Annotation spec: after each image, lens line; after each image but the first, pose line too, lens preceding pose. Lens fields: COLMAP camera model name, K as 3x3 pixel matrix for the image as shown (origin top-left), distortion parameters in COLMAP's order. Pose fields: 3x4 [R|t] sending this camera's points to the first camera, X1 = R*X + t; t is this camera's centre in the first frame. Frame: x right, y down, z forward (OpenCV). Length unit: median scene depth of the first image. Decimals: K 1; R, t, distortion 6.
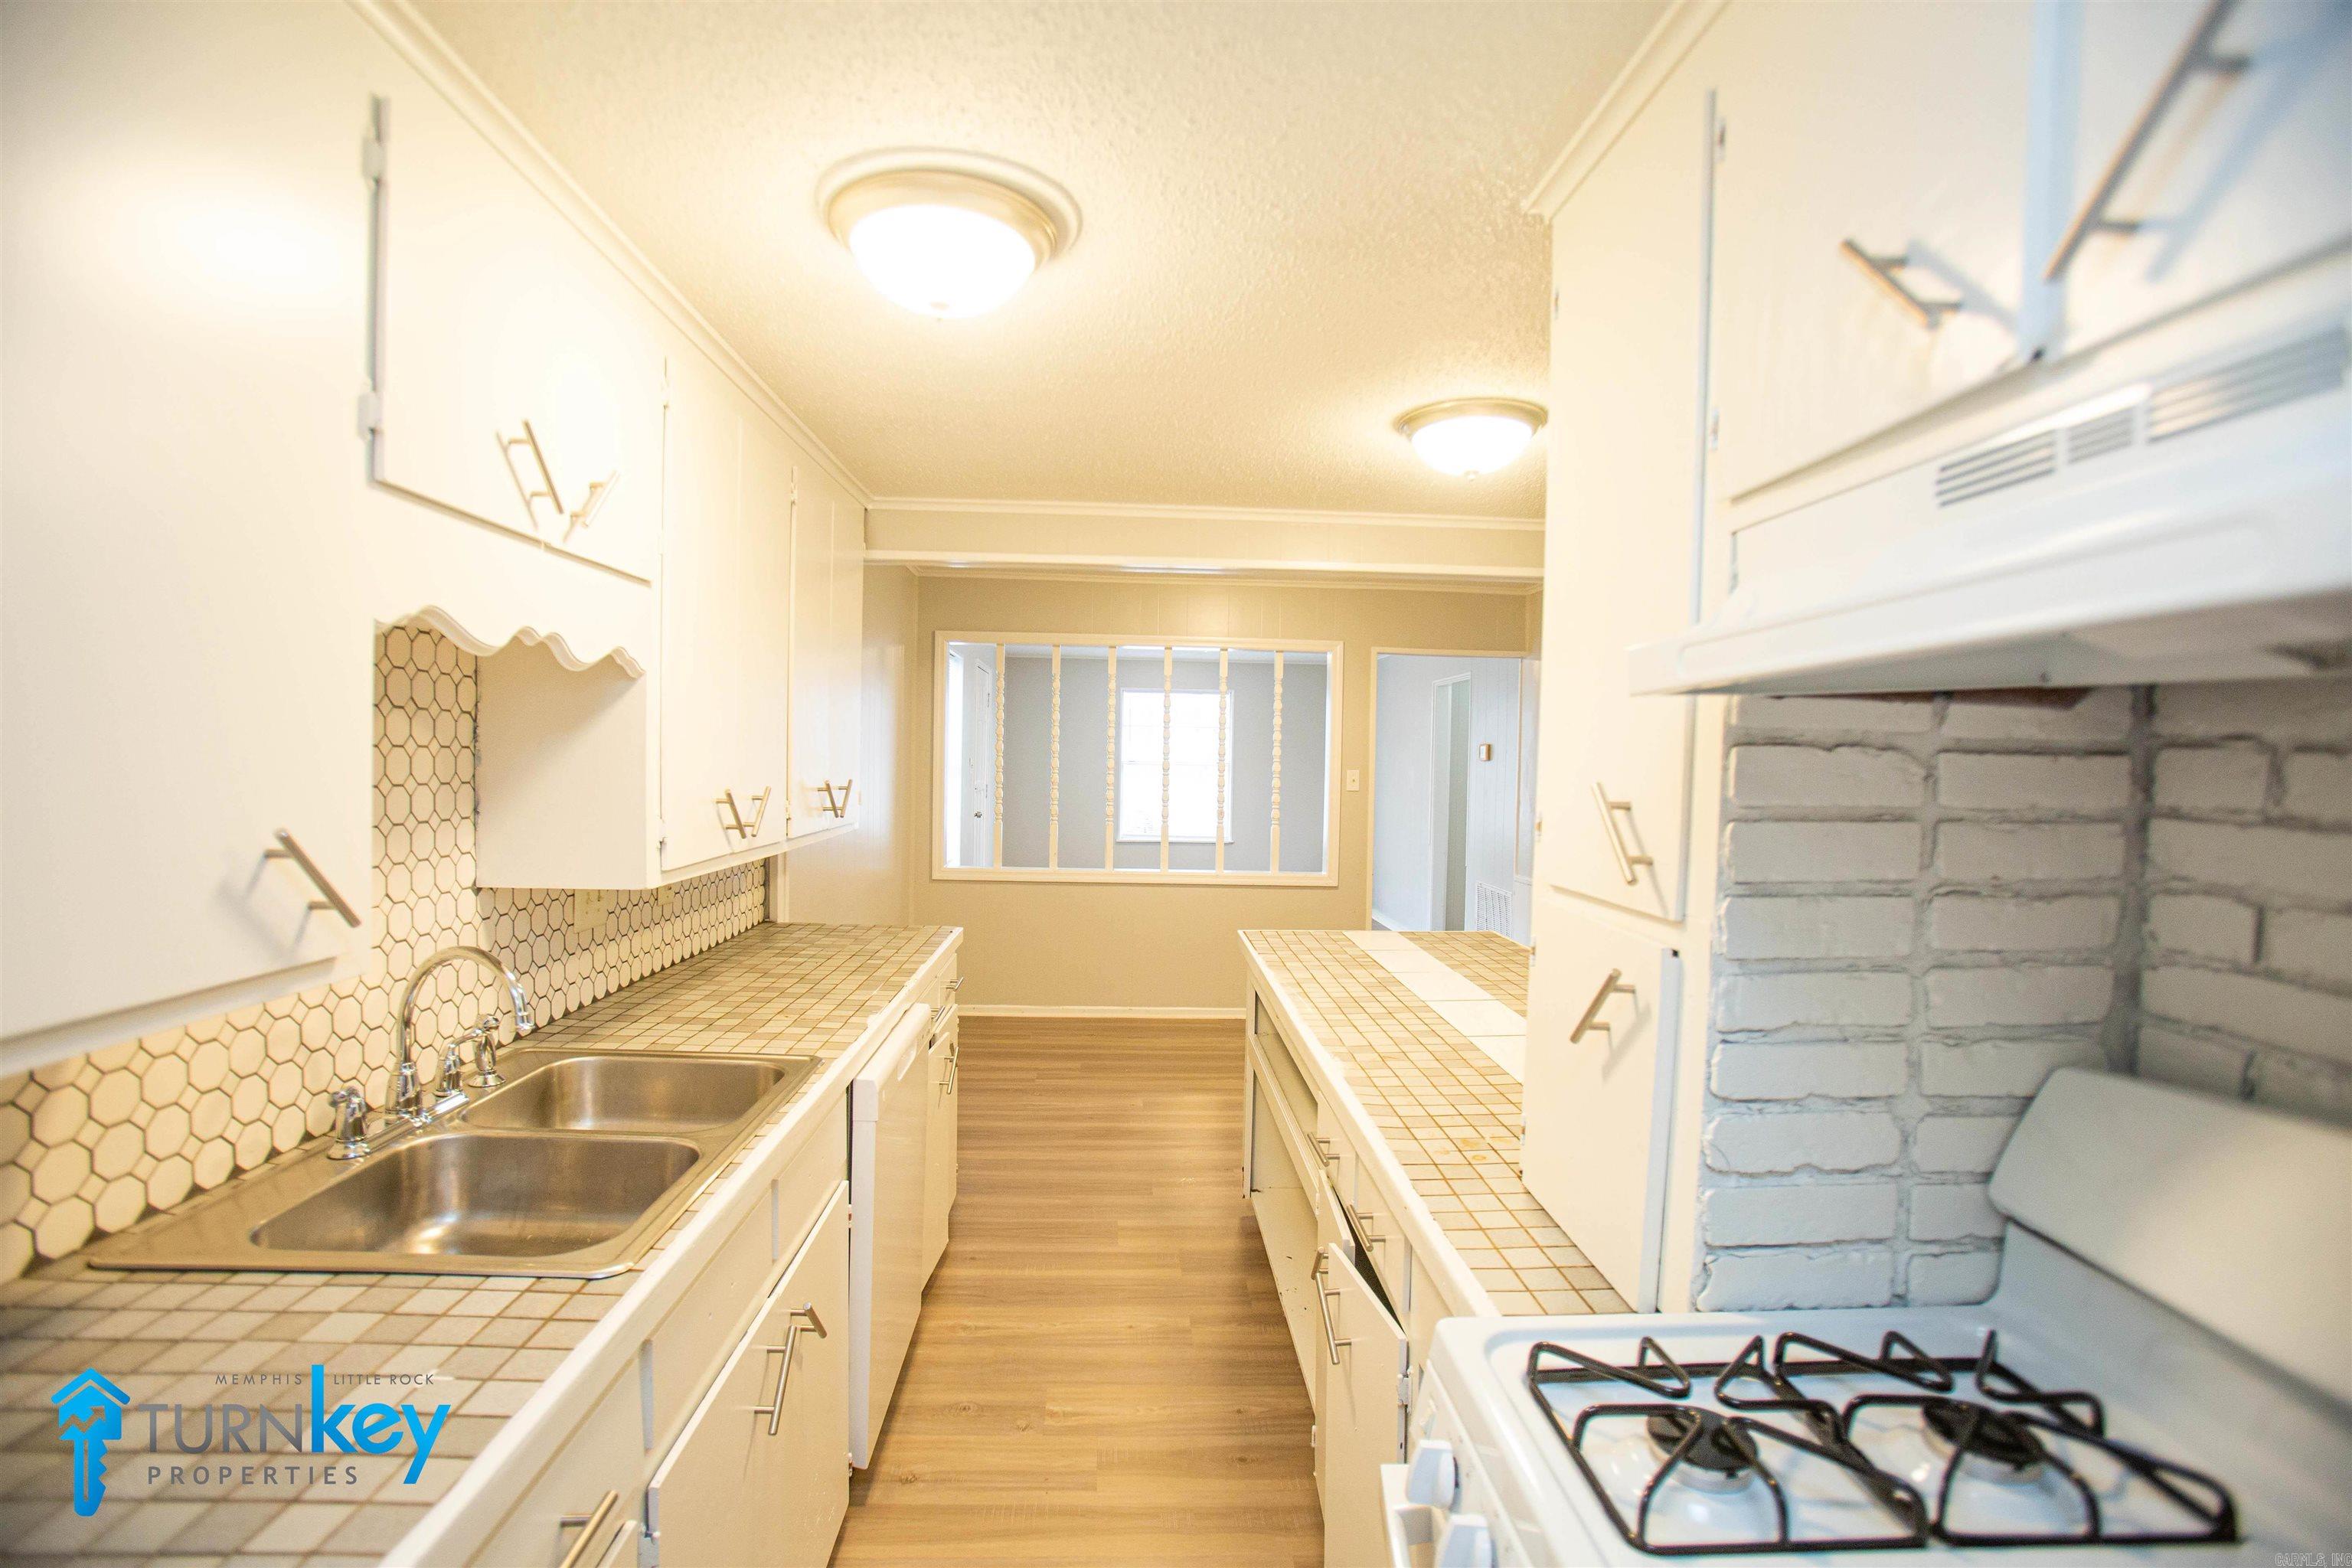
lens RADIAL K [[1085.6, 0, 1170.2], [0, 1085.6, 790.5], [0, 0, 1]] dist [-0.067156, 0.027382]
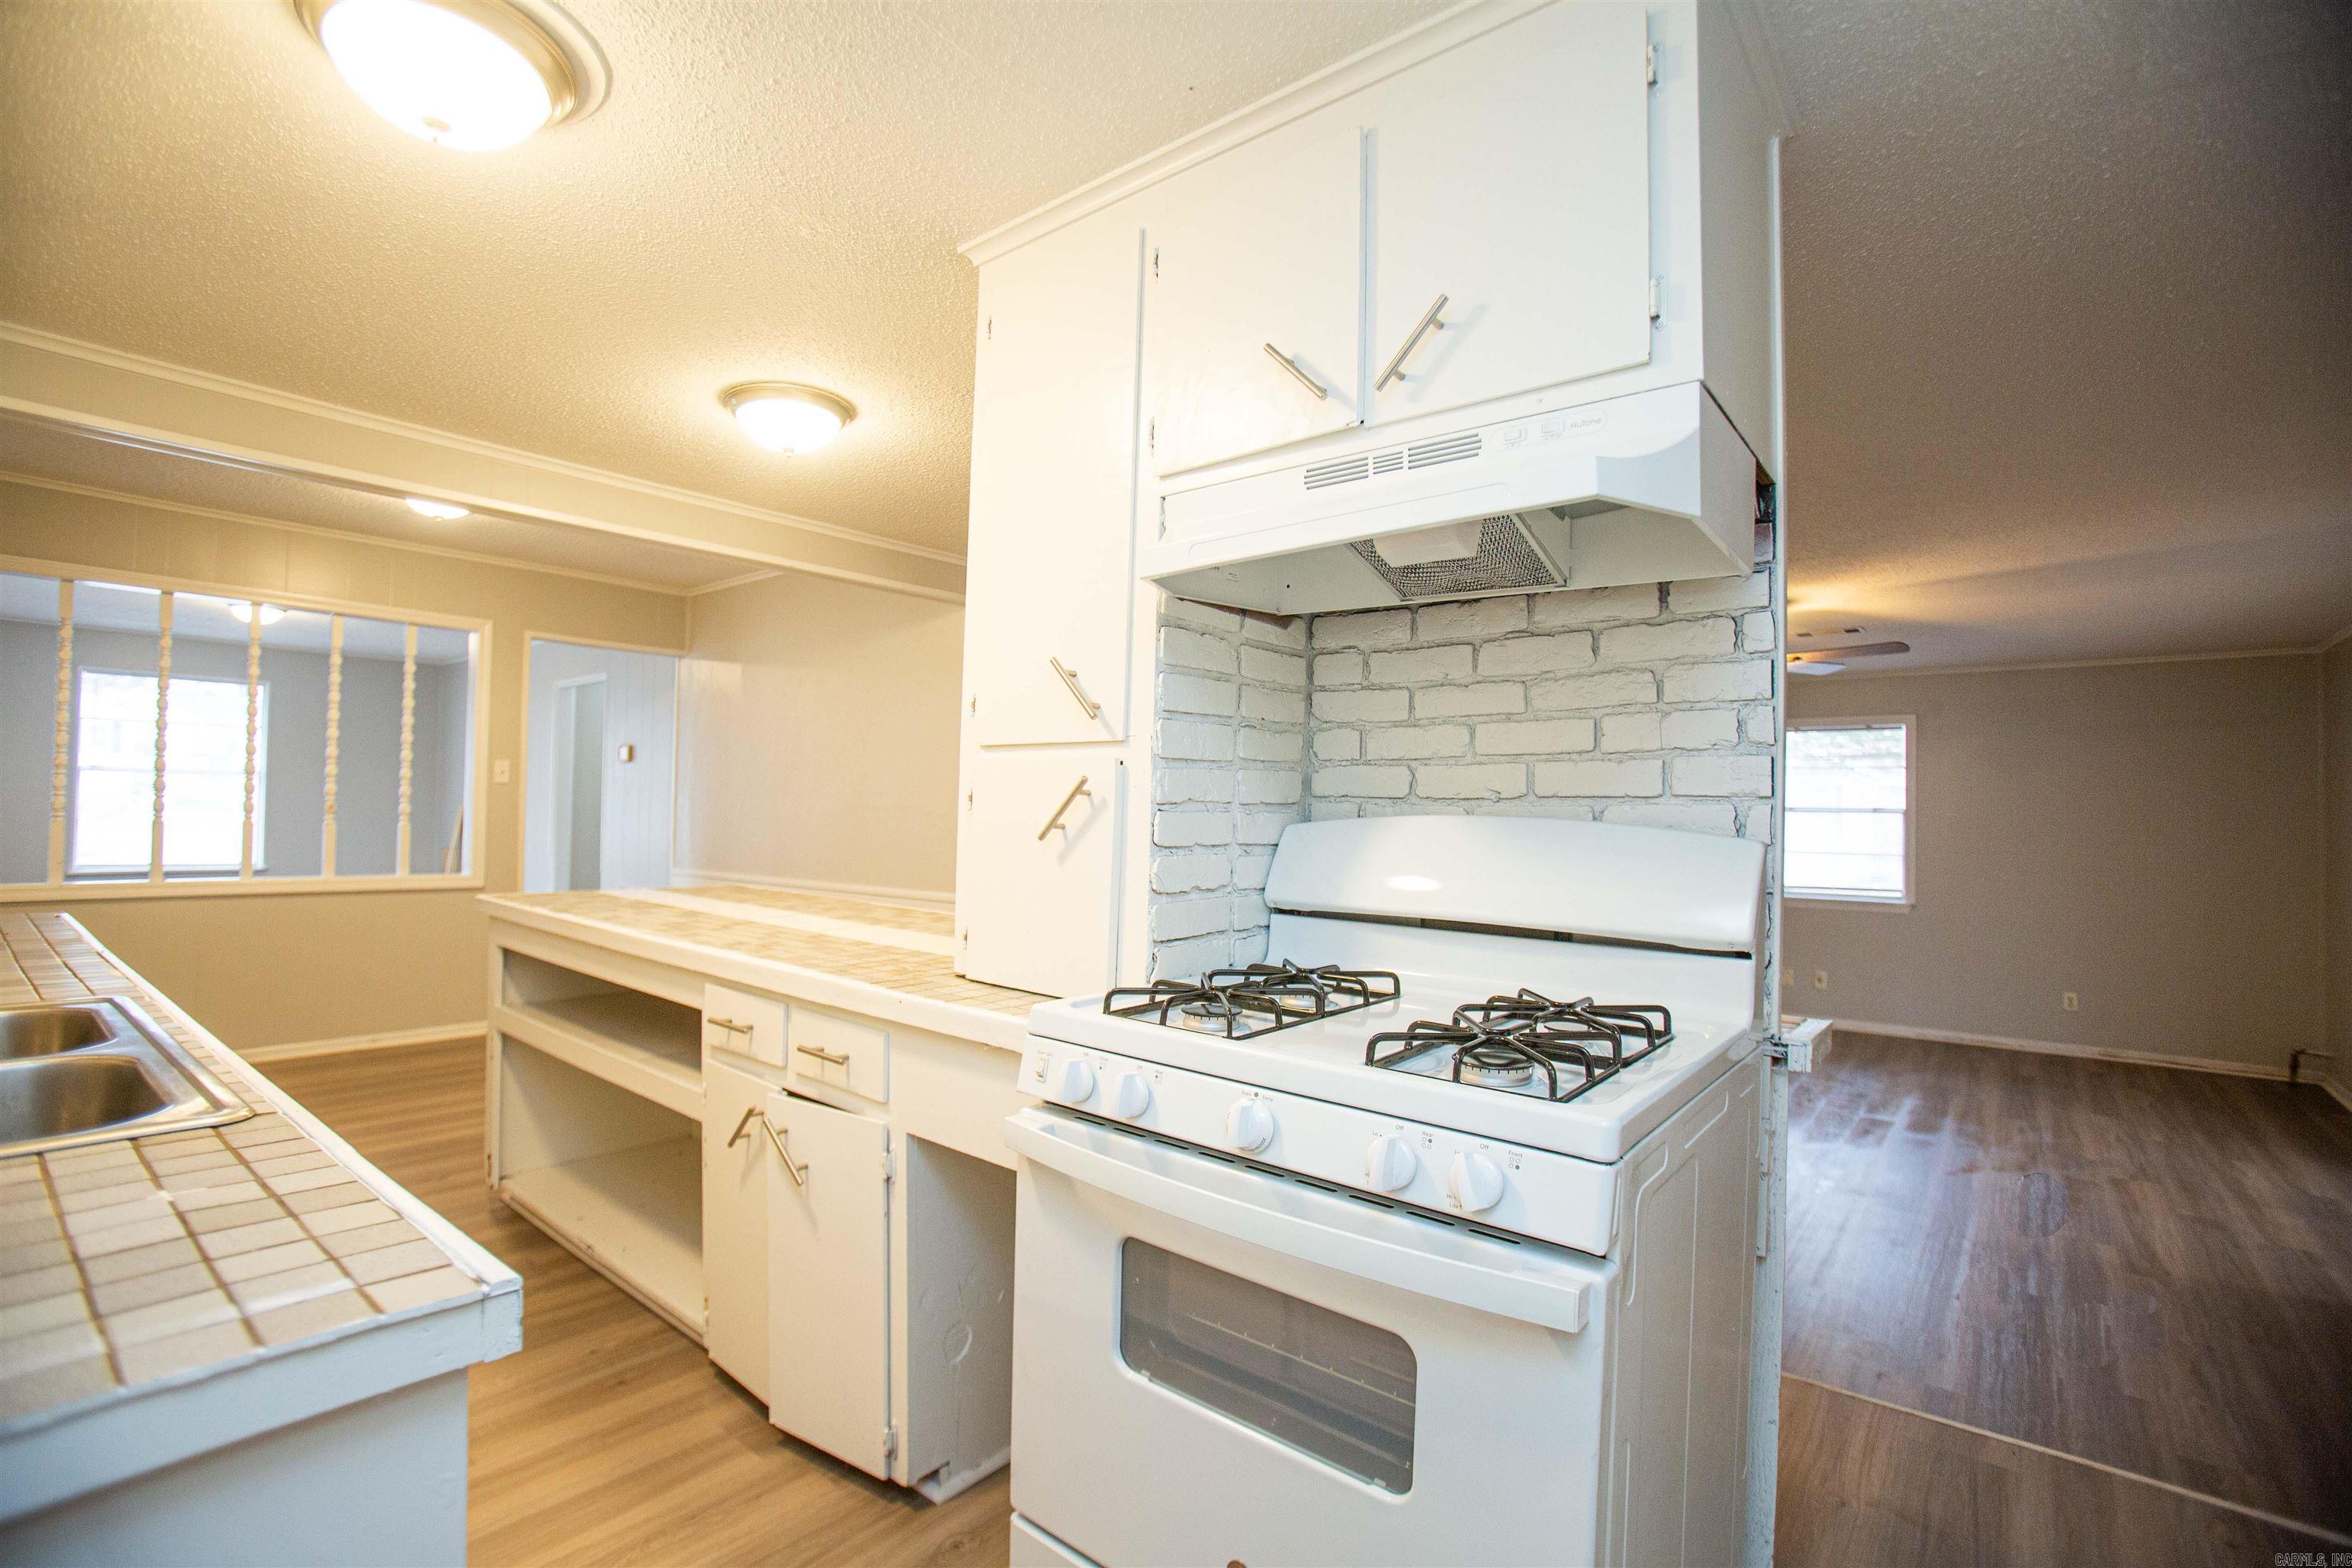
lens RADIAL K [[1085.6, 0, 1163.5], [0, 1085.6, 797.5], [0, 0, 1]] dist [-0.067156, 0.027382]
pose [[0.677931, -0.003446, 0.735117, -0.680431], [0.023713, 0.999571, -0.017183, 0.243959], [-0.734743, 0.029080, 0.677722, -0.119878]]
